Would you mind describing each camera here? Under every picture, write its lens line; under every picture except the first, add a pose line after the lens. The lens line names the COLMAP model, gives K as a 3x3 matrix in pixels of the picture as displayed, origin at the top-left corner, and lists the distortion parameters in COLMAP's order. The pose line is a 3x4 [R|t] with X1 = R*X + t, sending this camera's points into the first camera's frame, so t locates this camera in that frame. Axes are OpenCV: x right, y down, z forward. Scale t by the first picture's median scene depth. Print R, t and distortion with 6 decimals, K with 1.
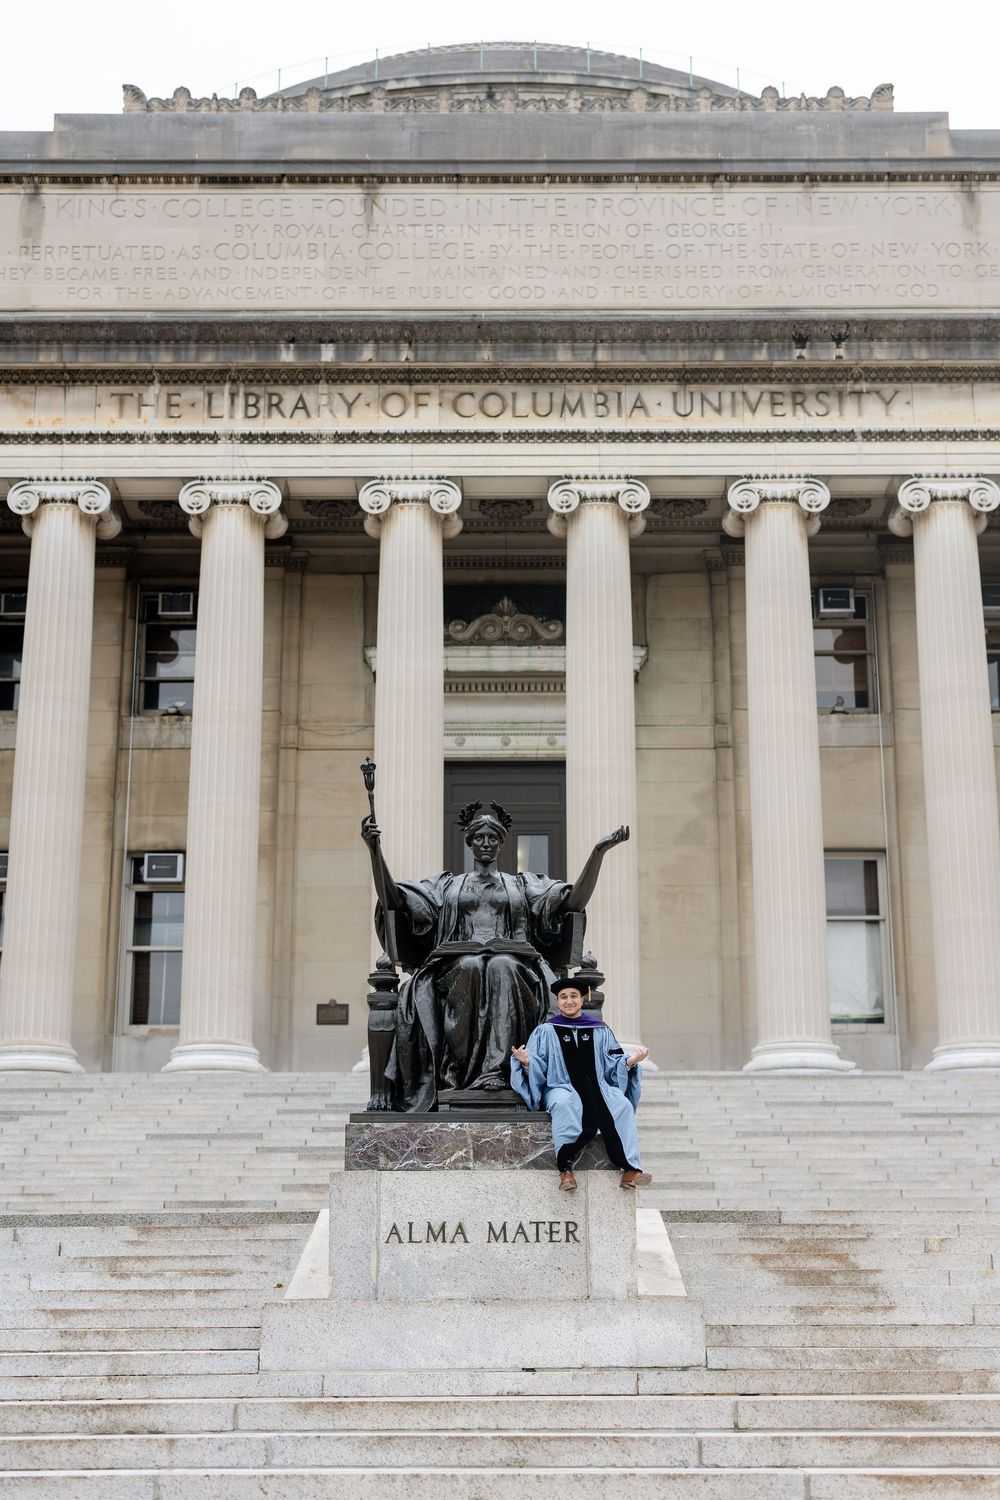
lens RADIAL K [[2121.5, 0, 500.0], [0, 2121.5, 750.0], [0, 0, 1]] dist [0.008654, 0.064422]
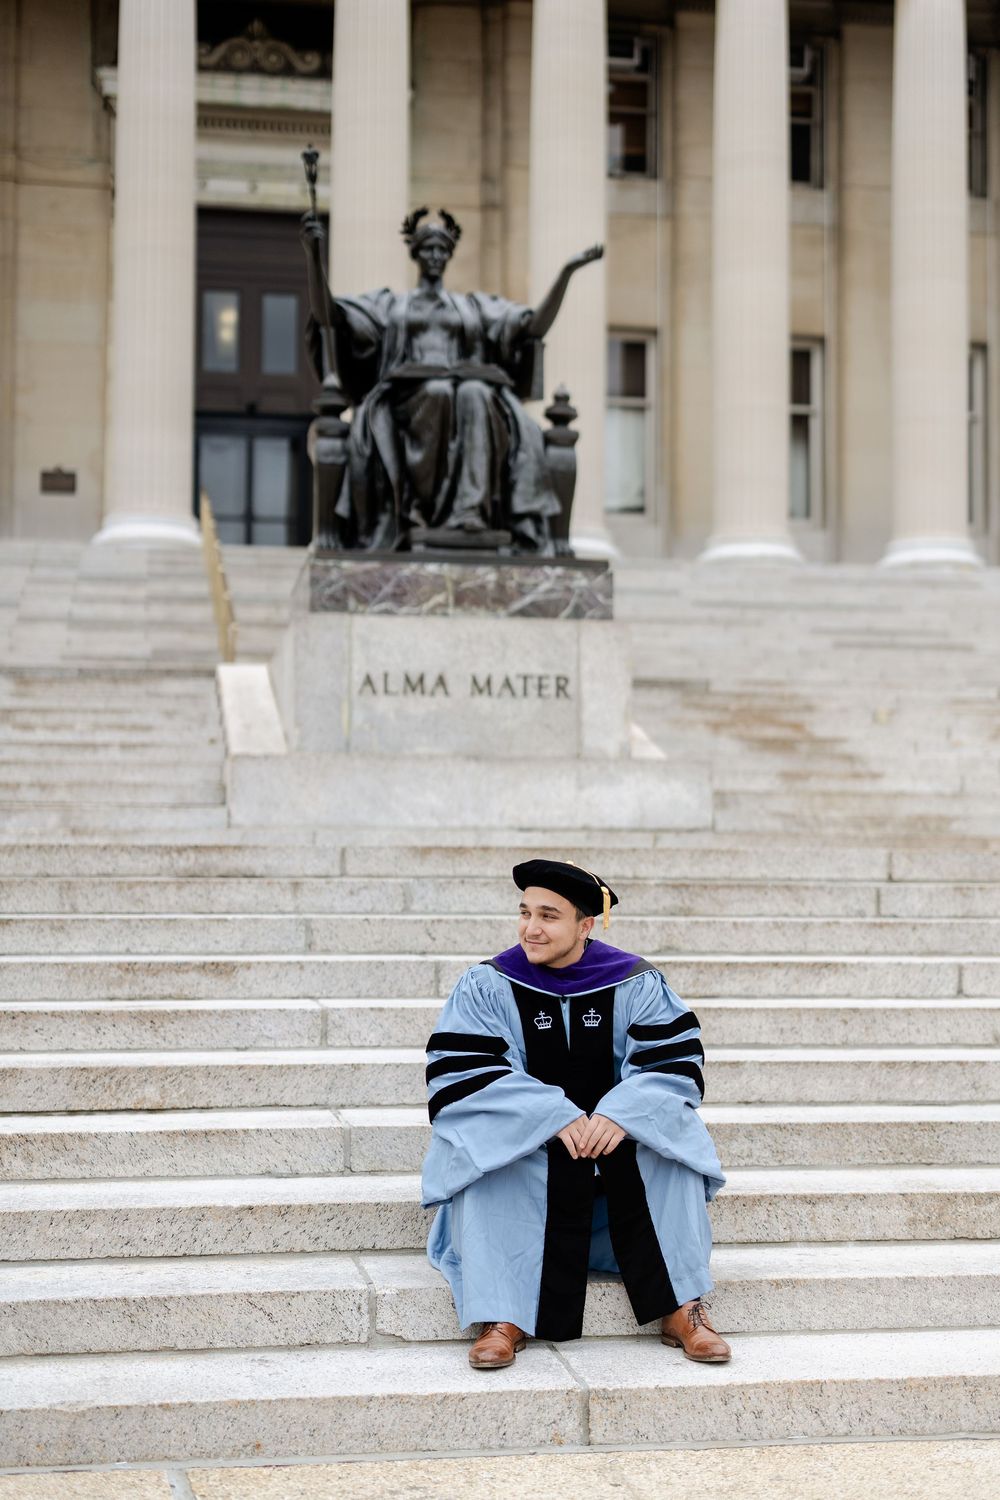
lens RADIAL K [[2218.0, 0, 500.0], [0, 2218.0, 750.0], [0, 0, 1]] dist [0.004745, 0.193706]
pose [[0.987008, 0.019522, 0.159481, -0.133007], [-0.055377, 0.973105, 0.223605, 0.039358], [-0.150827, -0.229532, 0.961544, 0.078492]]
